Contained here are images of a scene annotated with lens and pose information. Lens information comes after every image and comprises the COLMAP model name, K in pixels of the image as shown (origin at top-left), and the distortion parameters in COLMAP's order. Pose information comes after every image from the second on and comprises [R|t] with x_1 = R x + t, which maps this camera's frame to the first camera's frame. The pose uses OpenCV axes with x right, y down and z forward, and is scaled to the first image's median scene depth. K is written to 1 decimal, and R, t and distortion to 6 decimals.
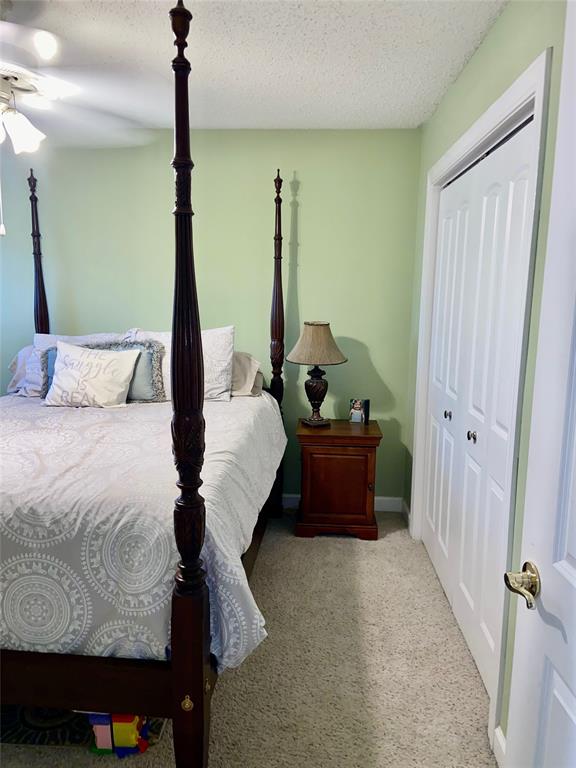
lens RADIAL K [[582.6, 0, 293.6], [0, 582.6, 385.4], [0, 0, 1]] dist [0.086368, -0.118757]
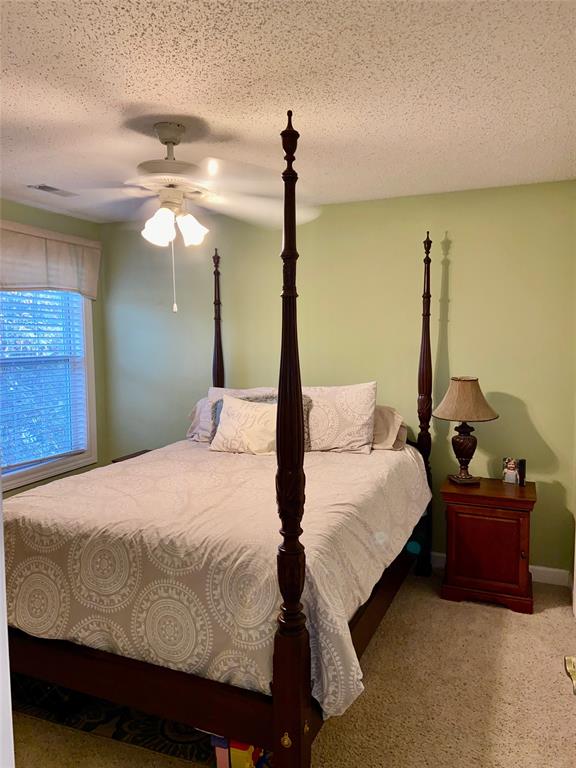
lens RADIAL K [[582.6, 0, 287.5], [0, 582.6, 375.7], [0, 0, 1]] dist [0.086368, -0.118757]
pose [[0.944656, 0.004189, -0.328035, 0.116276], [-0.035112, 0.995466, -0.088402, -0.018530], [0.326178, 0.095028, 0.940520, -0.049379]]
